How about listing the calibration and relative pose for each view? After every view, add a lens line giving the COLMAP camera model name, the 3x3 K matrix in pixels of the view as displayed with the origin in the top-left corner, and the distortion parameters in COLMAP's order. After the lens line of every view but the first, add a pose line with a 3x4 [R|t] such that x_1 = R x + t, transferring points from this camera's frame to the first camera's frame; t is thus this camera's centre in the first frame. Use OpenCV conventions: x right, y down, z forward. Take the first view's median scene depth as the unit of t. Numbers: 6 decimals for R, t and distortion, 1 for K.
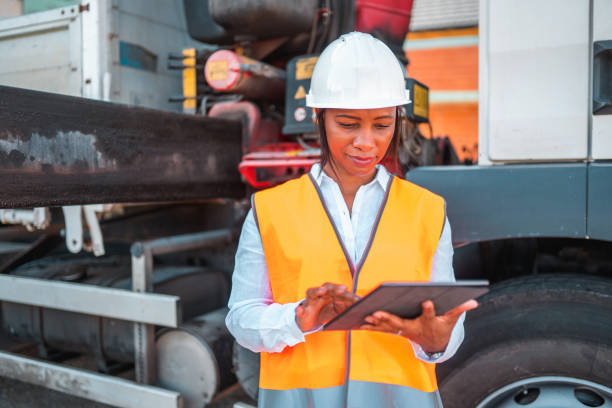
lens RADIAL K [[584.5, 0, 306.0], [0, 584.5, 204.0], [0, 0, 1]] dist [-0.039537, 0.010315]
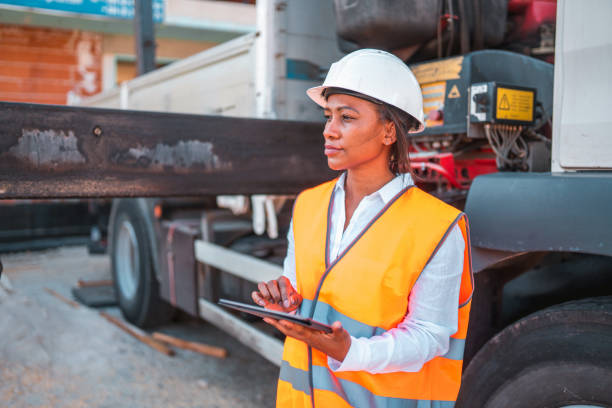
lens RADIAL K [[584.5, 0, 306.0], [0, 584.5, 204.0], [0, 0, 1]] dist [-0.039537, 0.010315]
pose [[0.861943, 0.049171, -0.504616, 0.430723], [-0.040455, 0.998783, 0.028222, -0.025157], [0.505389, -0.003912, 0.862883, -0.014350]]
